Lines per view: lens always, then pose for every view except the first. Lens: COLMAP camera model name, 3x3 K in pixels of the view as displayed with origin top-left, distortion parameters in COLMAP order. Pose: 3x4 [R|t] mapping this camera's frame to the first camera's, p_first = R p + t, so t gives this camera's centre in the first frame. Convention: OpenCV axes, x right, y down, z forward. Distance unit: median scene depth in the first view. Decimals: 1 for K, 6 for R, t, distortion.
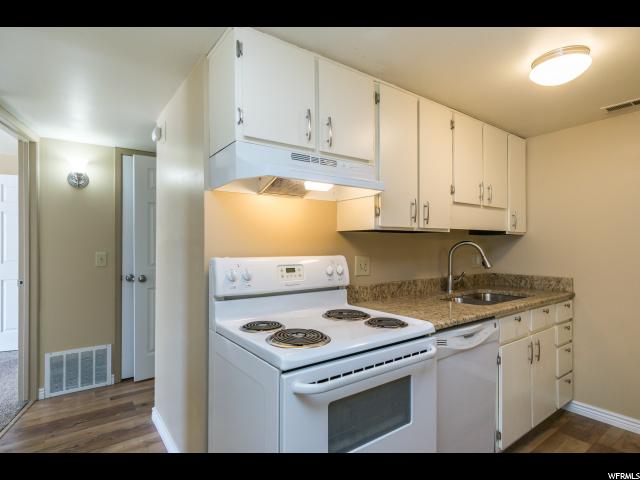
lens RADIAL K [[342.6, 0, 314.2], [0, 342.6, 242.6], [0, 0, 1]] dist [0.015361, -0.000692]
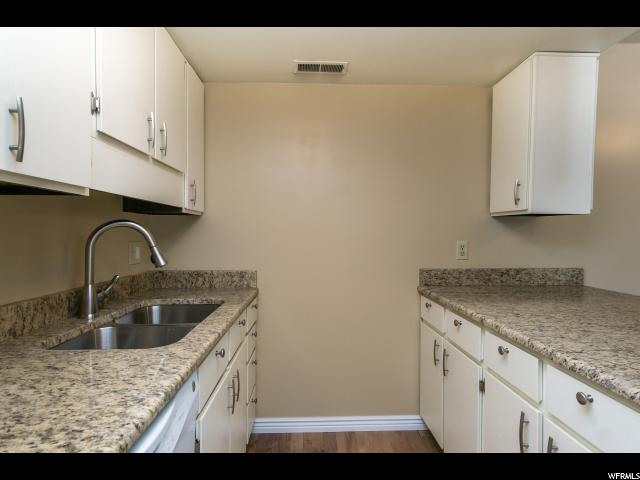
lens RADIAL K [[342.6, 0, 313.6], [0, 342.6, 238.9], [0, 0, 1]] dist [0.015361, -0.000692]
pose [[0.575230, -0.006427, 0.817966, 0.161966], [-0.009398, 0.999851, 0.014465, 0.014805], [-0.817937, -0.016008, 0.575084, 0.415480]]
